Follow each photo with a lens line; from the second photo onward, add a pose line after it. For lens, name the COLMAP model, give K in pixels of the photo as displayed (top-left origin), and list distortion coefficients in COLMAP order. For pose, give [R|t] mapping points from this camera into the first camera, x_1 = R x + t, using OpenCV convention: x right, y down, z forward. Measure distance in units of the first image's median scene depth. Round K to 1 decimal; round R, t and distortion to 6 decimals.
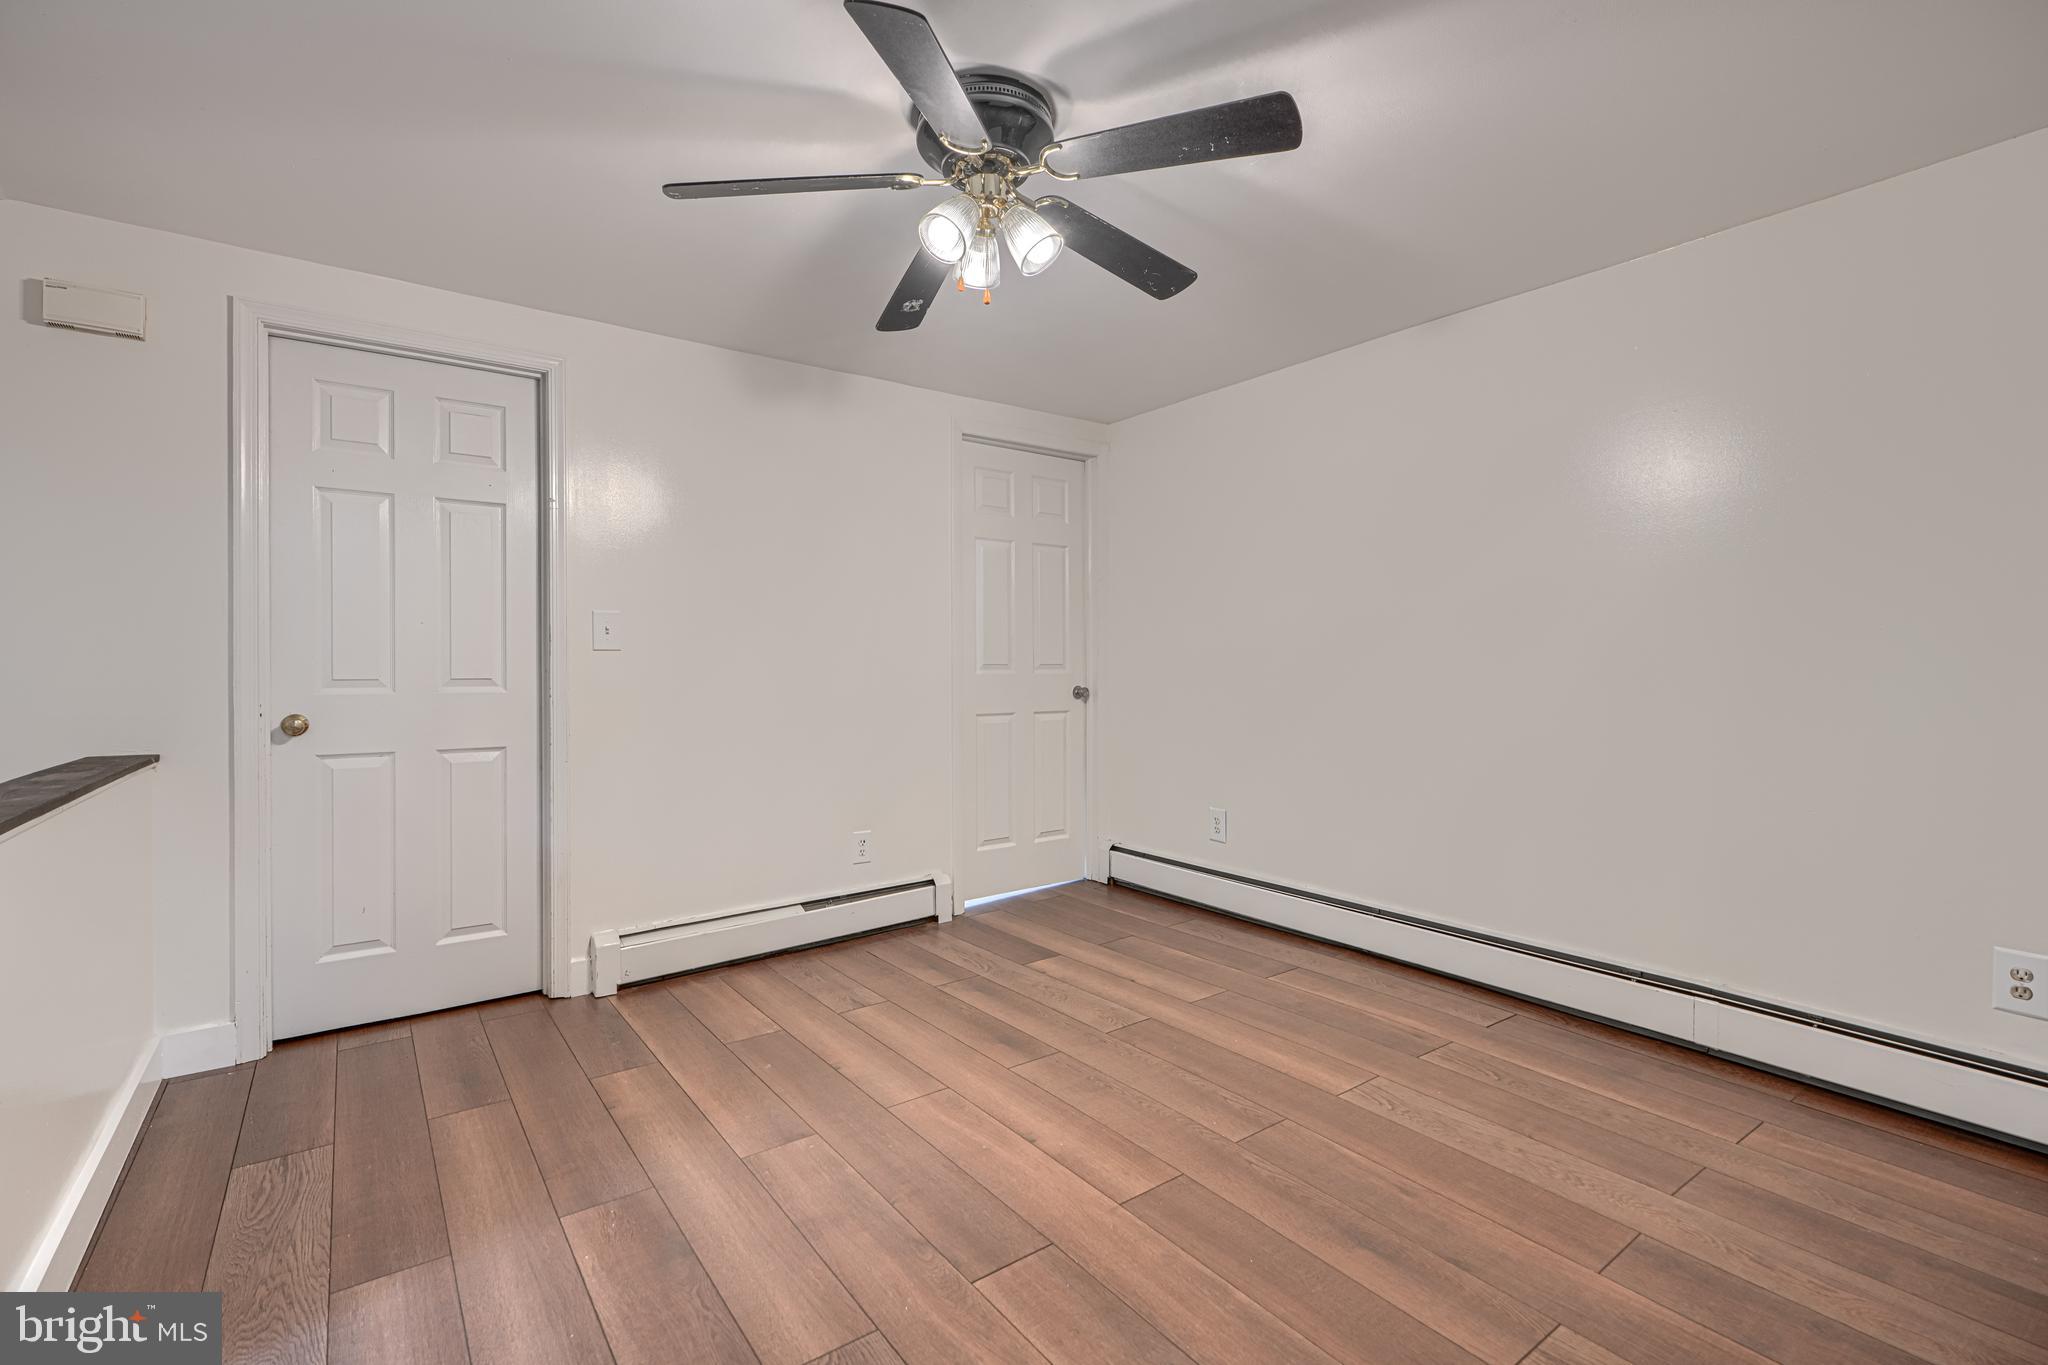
lens RADIAL K [[915.4, 0, 1013.0], [0, 915.4, 670.2], [0, 0, 1]] dist [0.001023, 0.000245]
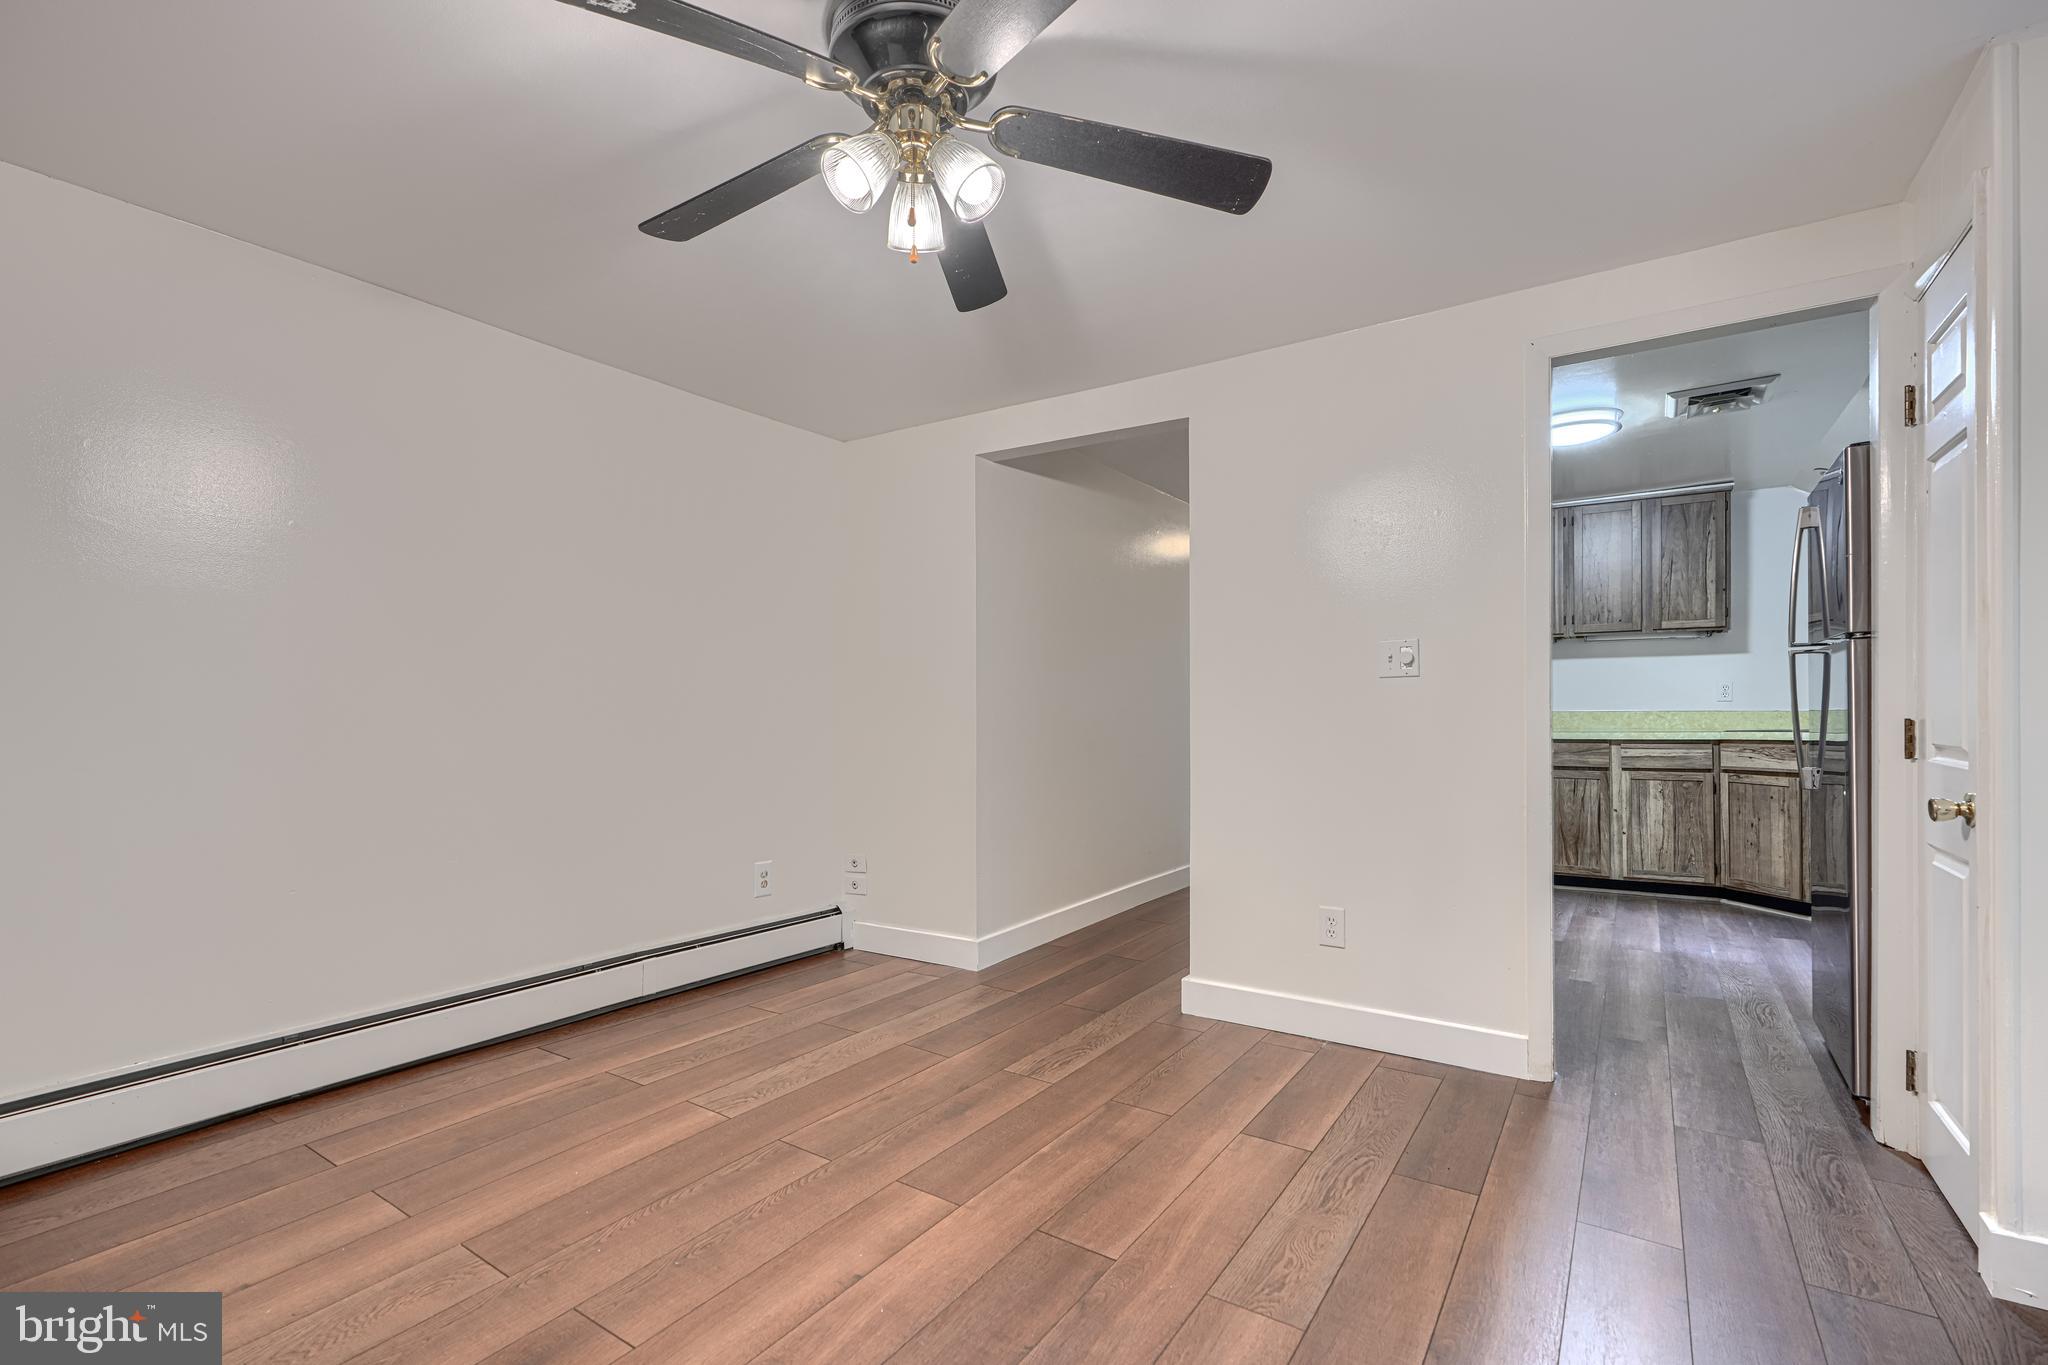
lens RADIAL K [[915.4, 0, 1013.0], [0, 915.4, 670.2], [0, 0, 1]] dist [0.001023, 0.000245]
pose [[-0.329329, 0.040637, 0.943341, -0.745069], [0.005859, 0.999142, -0.040995, -0.000735], [-0.944197, -0.007974, -0.329284, 1.026866]]
